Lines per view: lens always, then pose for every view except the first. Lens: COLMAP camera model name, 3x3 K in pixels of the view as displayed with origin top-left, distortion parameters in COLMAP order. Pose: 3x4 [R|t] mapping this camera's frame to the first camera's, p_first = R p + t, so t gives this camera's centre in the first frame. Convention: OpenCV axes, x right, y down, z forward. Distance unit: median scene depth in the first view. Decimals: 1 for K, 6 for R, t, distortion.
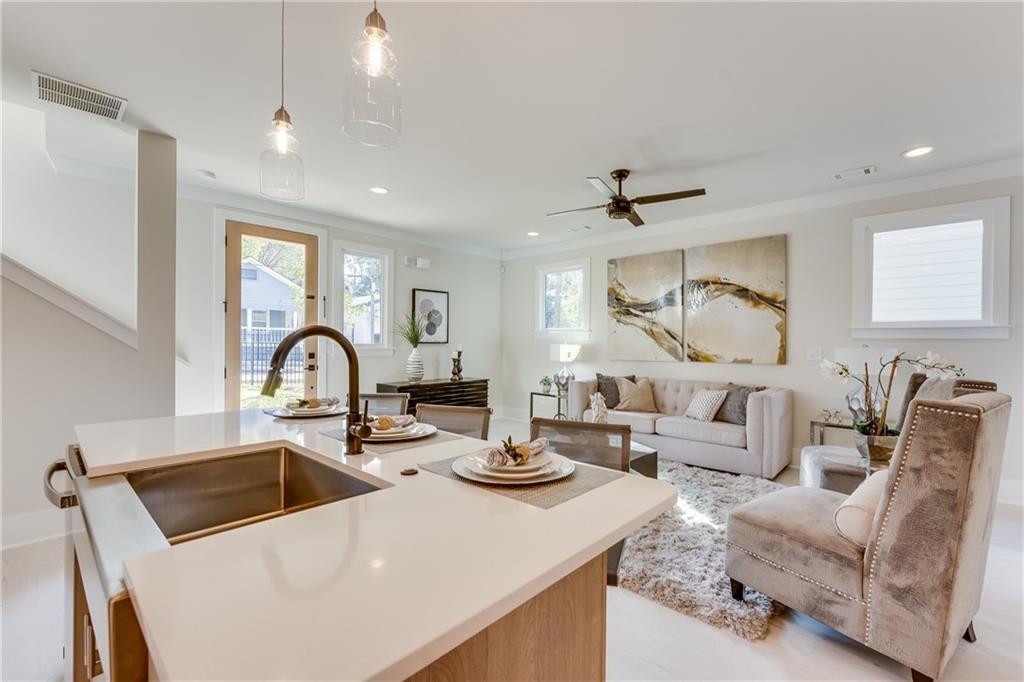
lens RADIAL K [[441.1, 0, 511.9], [0, 441.1, 342.5], [0, 0, 1]] dist [-0.001610, 0.000039]
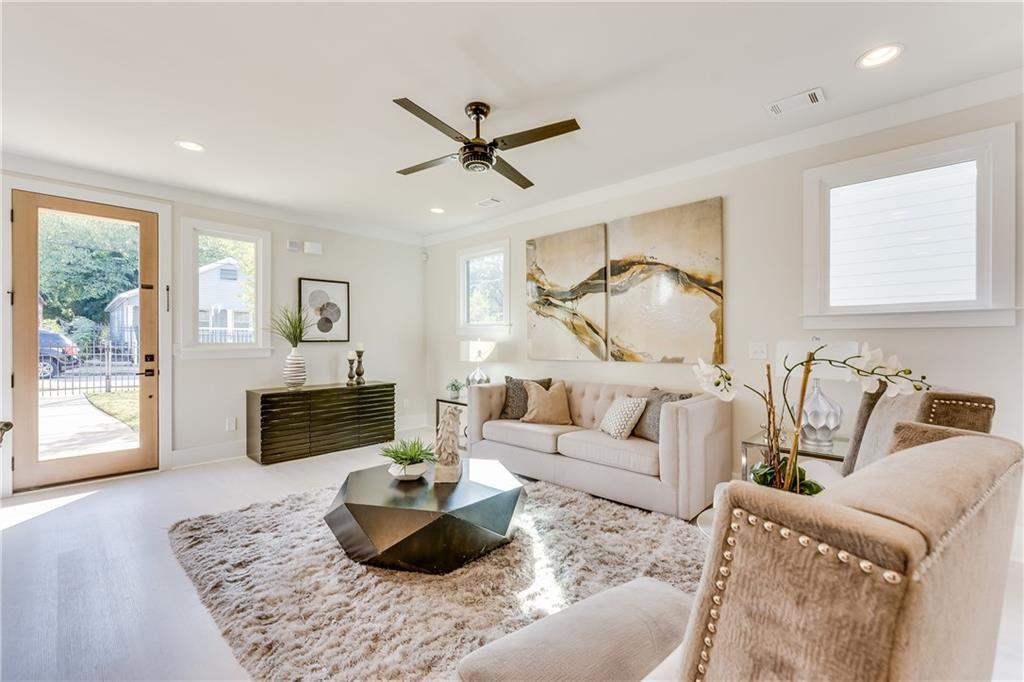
lens RADIAL K [[431.3, 0, 512.0], [0, 431.3, 341.0], [0, 0, 1]] dist [-0.000138, -0.000251]
pose [[0.999807, -0.009351, -0.017270, 0.234244], [0.009326, 0.999955, -0.001544, 0.006032], [0.017283, 0.001383, 0.999850, 0.207550]]
